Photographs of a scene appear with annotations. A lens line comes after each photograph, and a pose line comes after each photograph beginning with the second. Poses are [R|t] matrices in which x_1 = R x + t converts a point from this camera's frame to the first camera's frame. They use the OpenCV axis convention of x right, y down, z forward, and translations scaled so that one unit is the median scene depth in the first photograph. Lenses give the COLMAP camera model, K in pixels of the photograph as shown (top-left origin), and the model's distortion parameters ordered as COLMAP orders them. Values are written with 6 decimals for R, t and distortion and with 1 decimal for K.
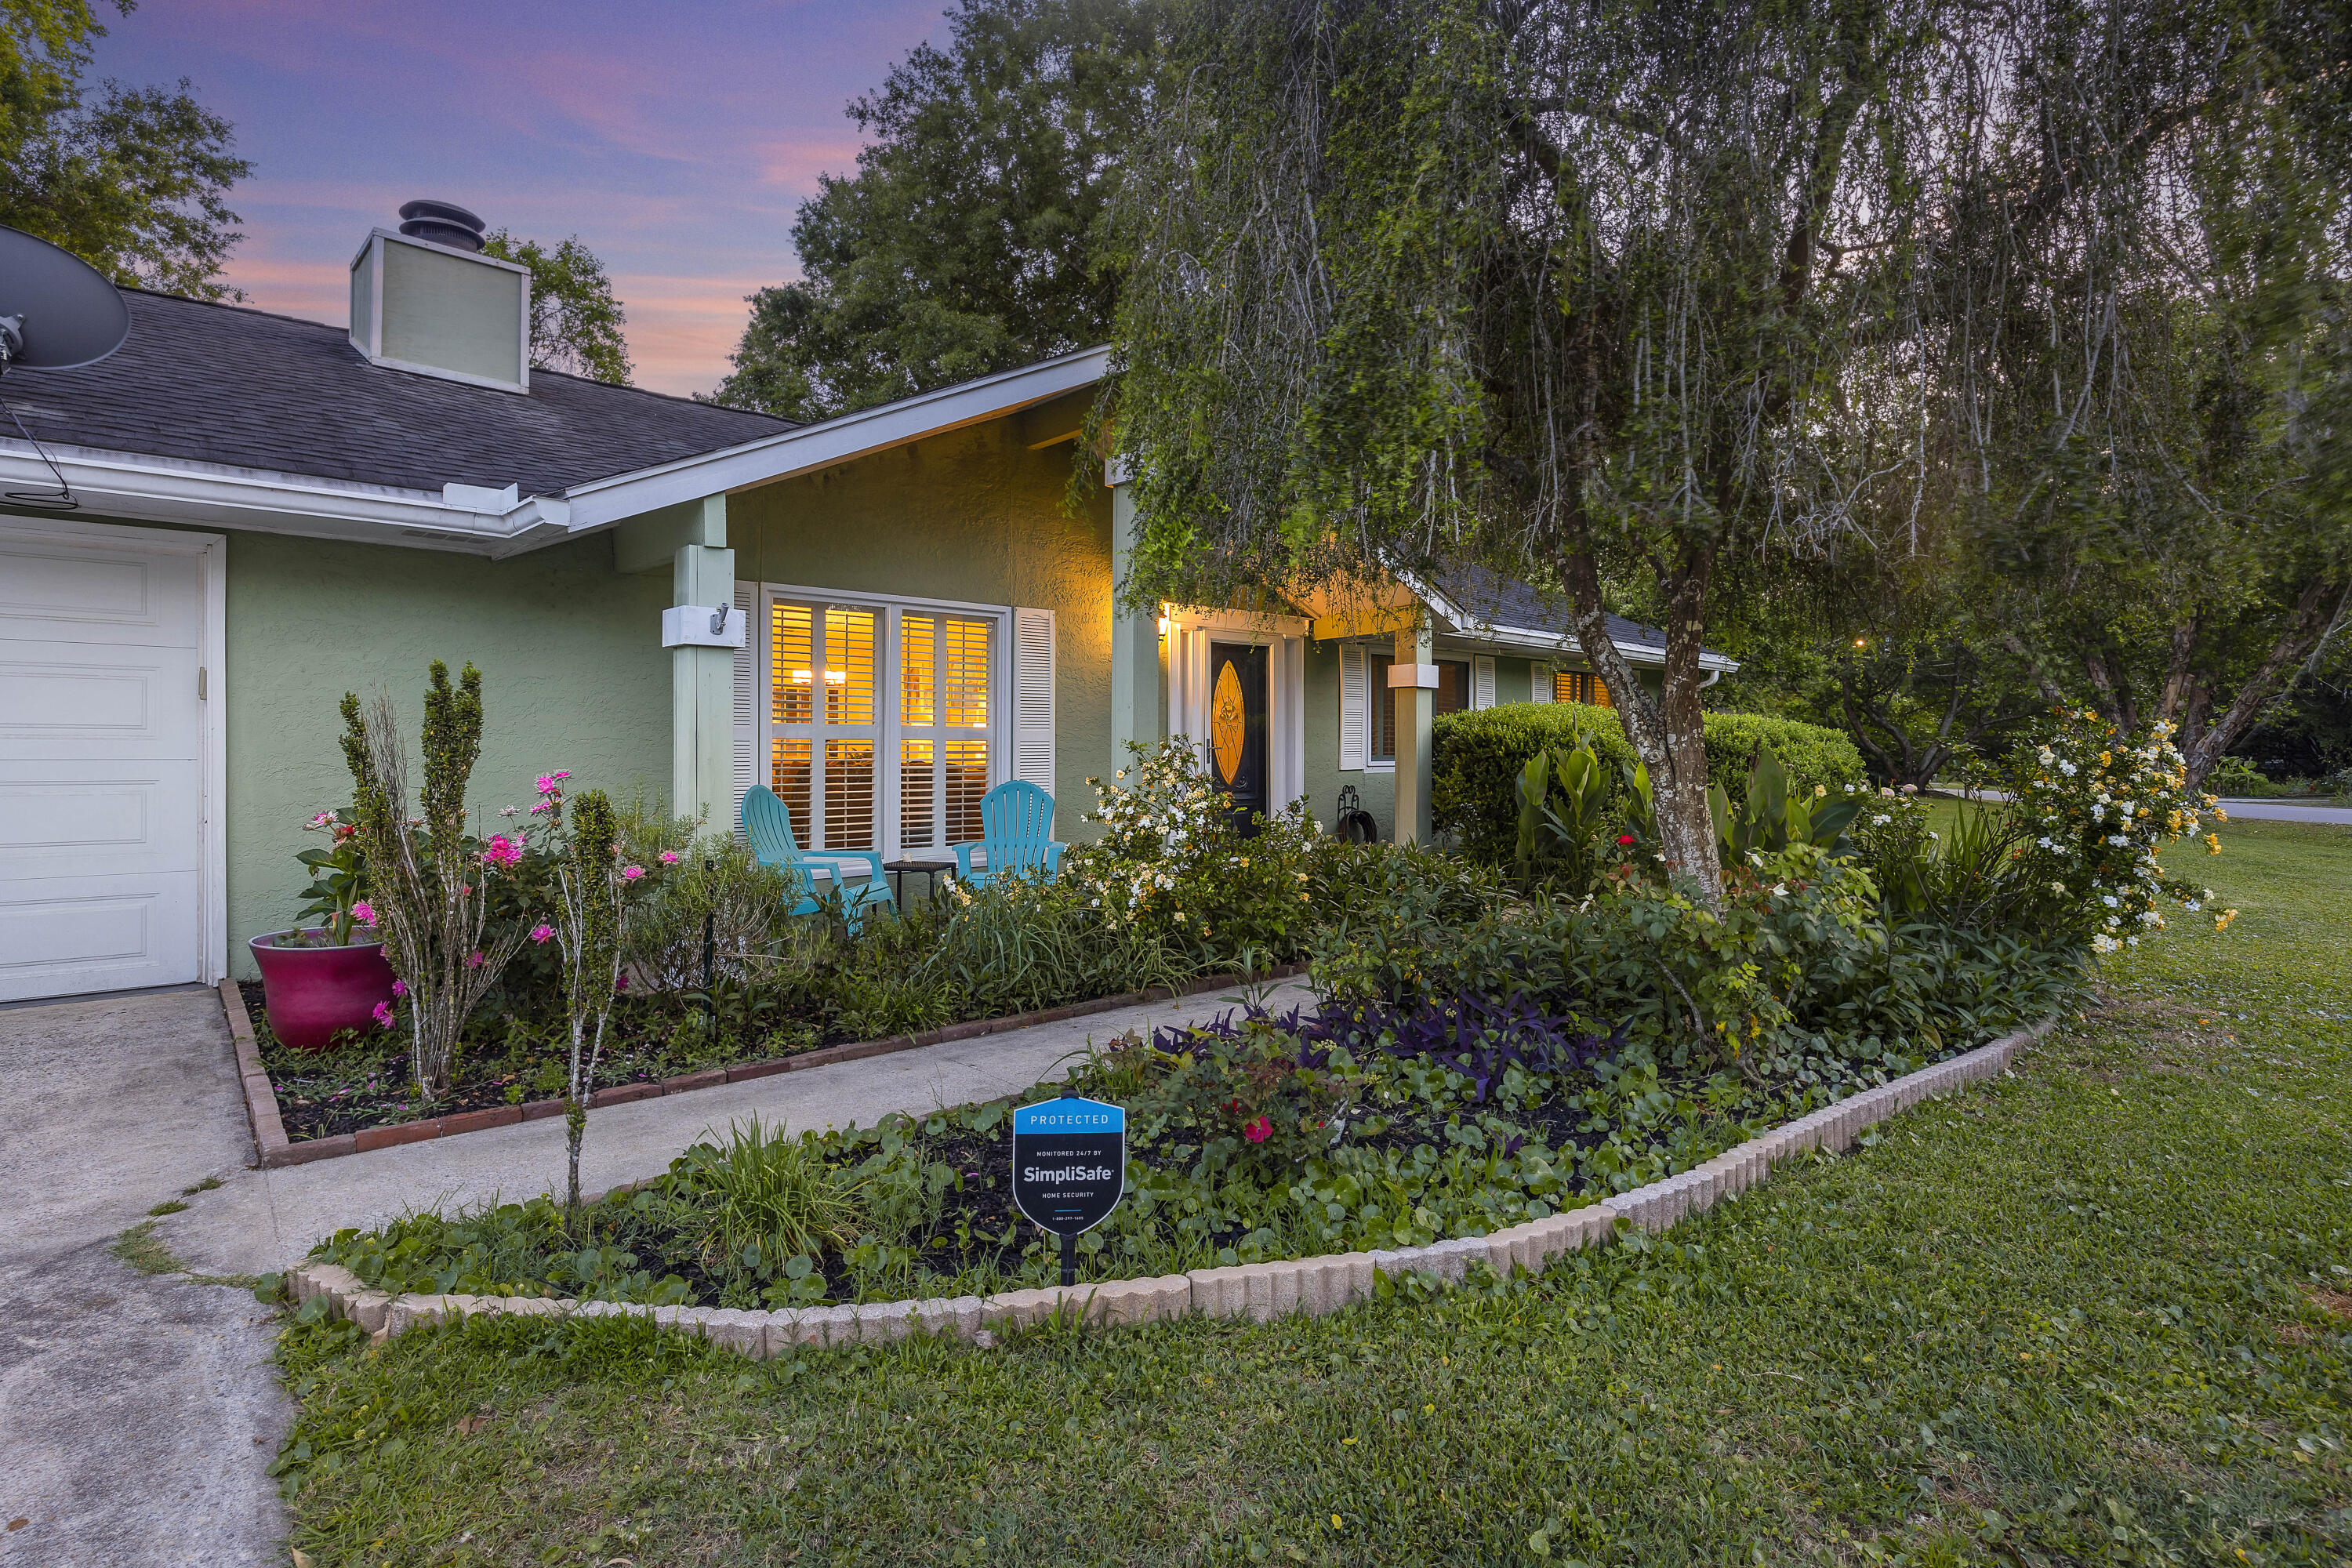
lens RADIAL K [[1233.6, 0, 1176.1], [0, 1233.6, 772.7], [0, 0, 1]] dist [-0.001203, -0.000019]
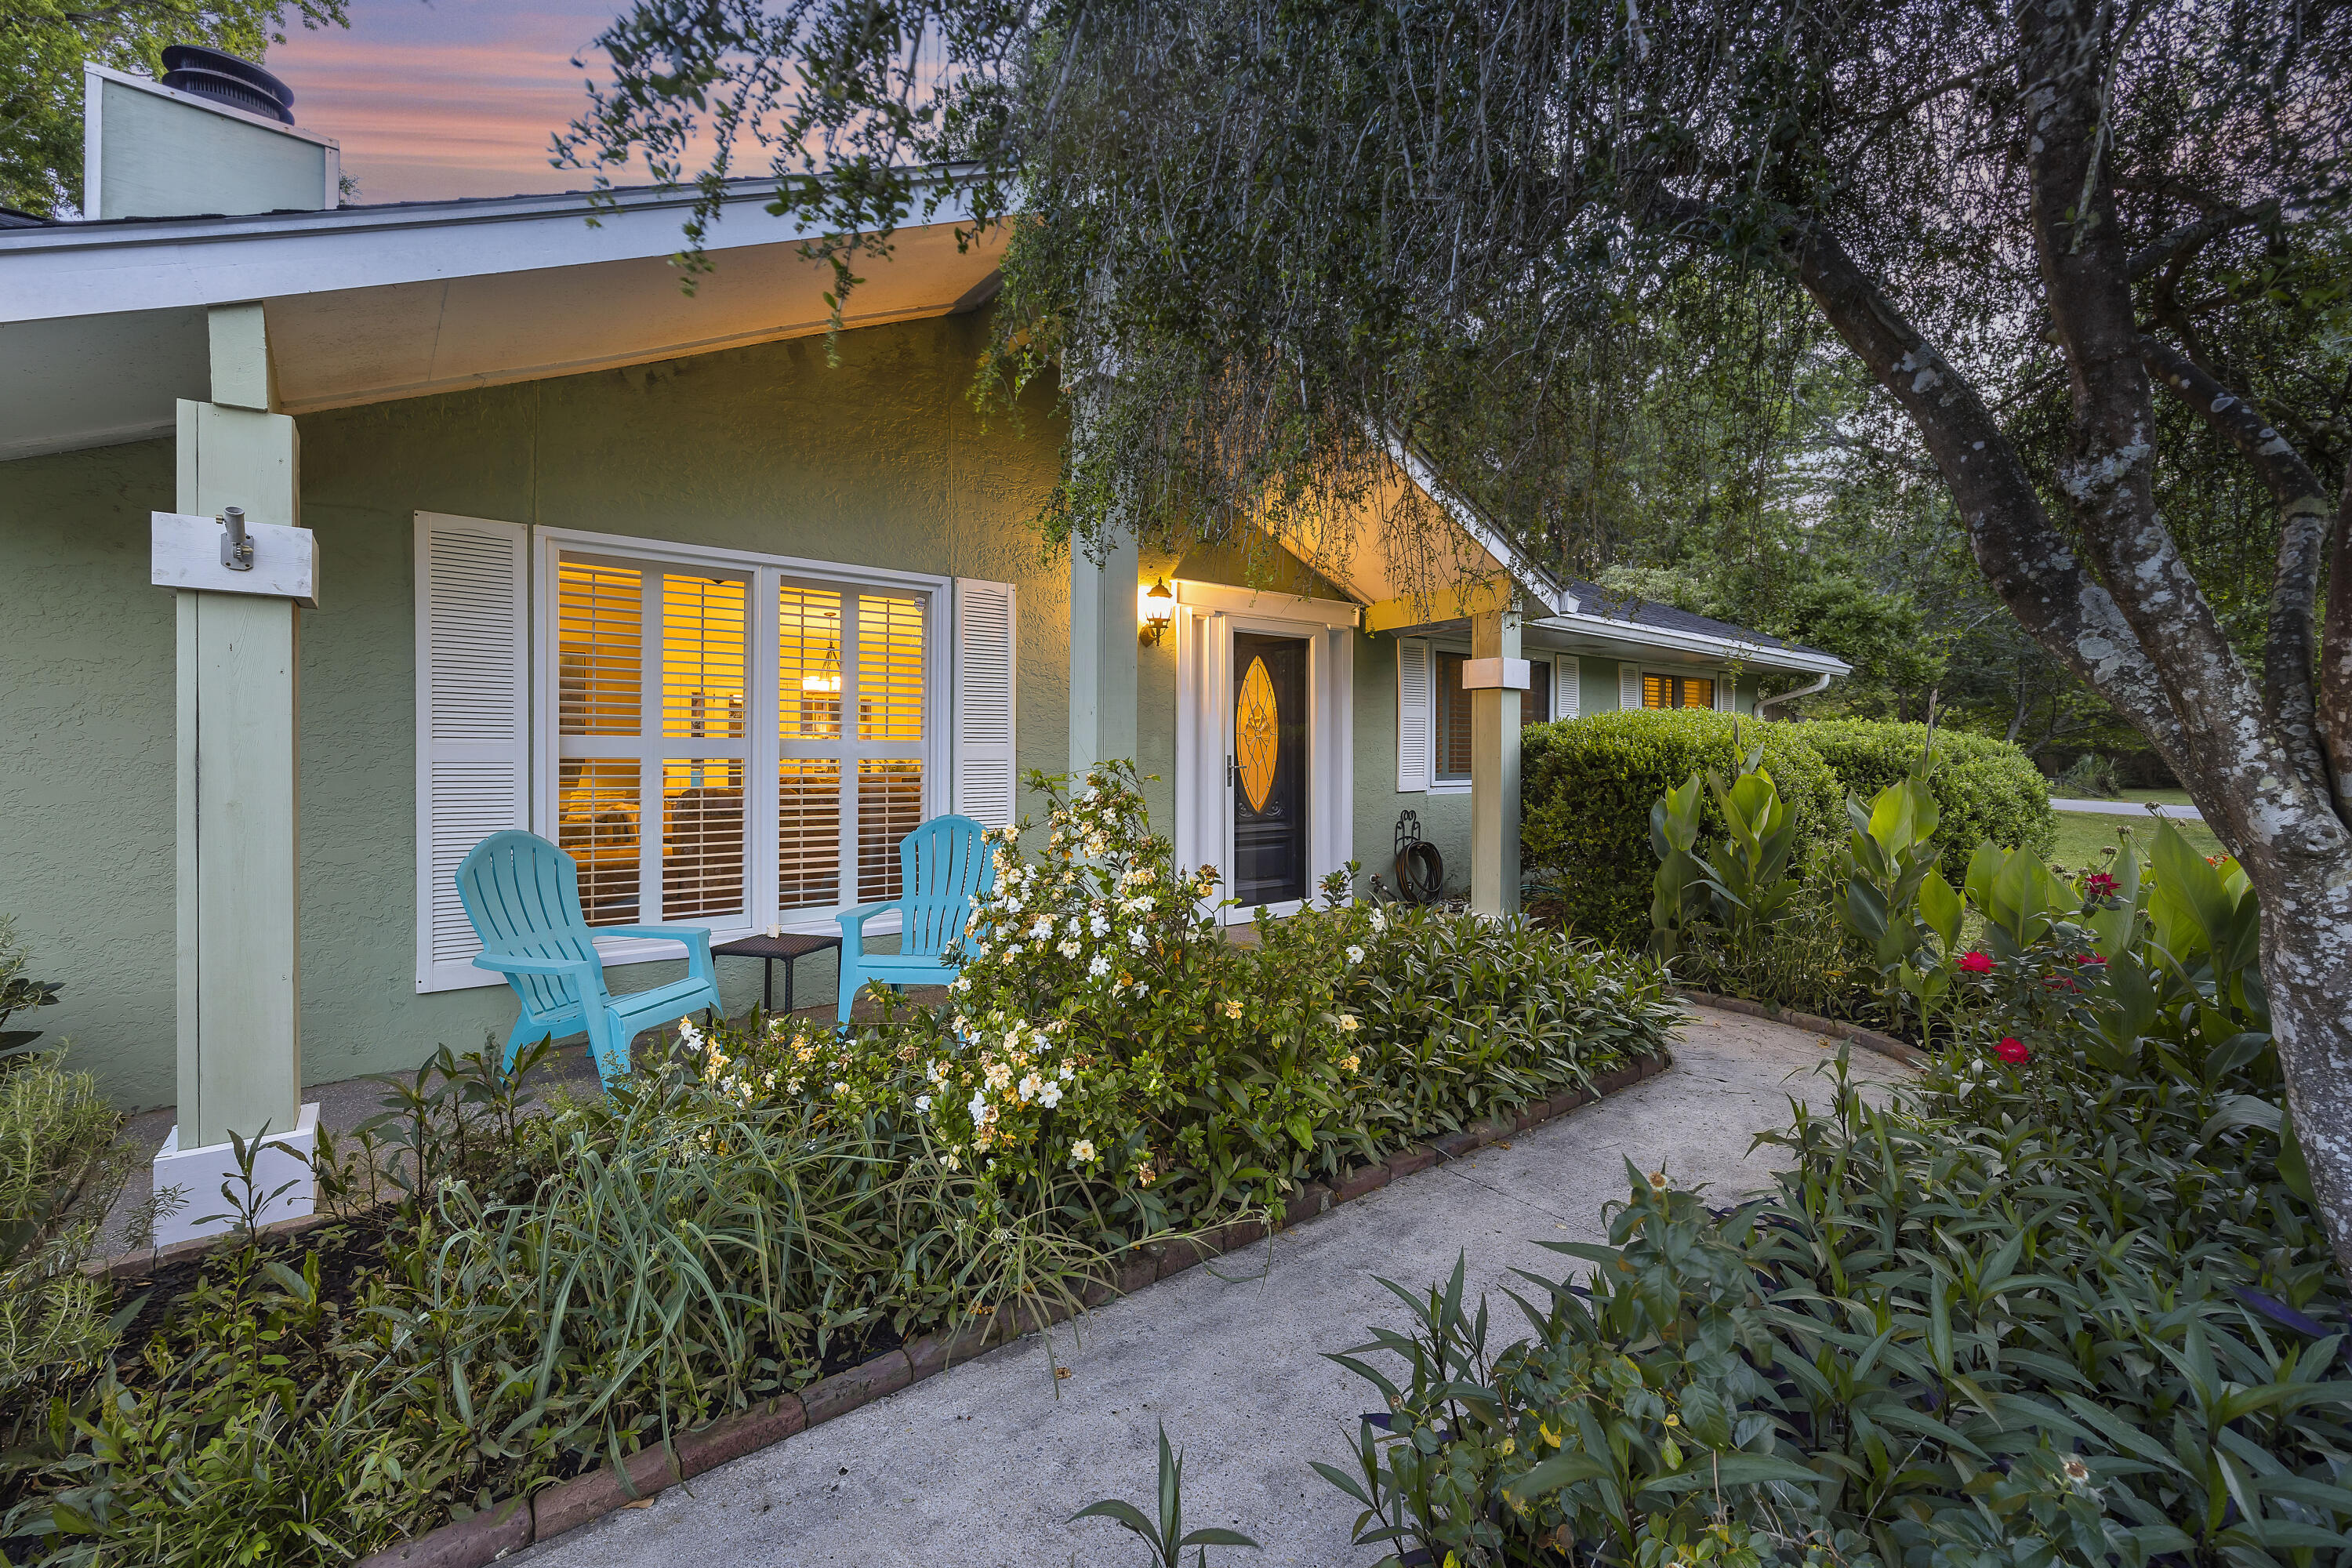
lens RADIAL K [[933.7, 0, 1177.1], [0, 933.7, 778.8], [0, 0, 1]] dist [0.015518, 0.000137]
pose [[0.996537, 0.003965, -0.083059, 0.043640], [-0.003114, 0.999941, 0.010377, -0.018881], [0.083095, -0.010083, 0.996491, 0.416894]]
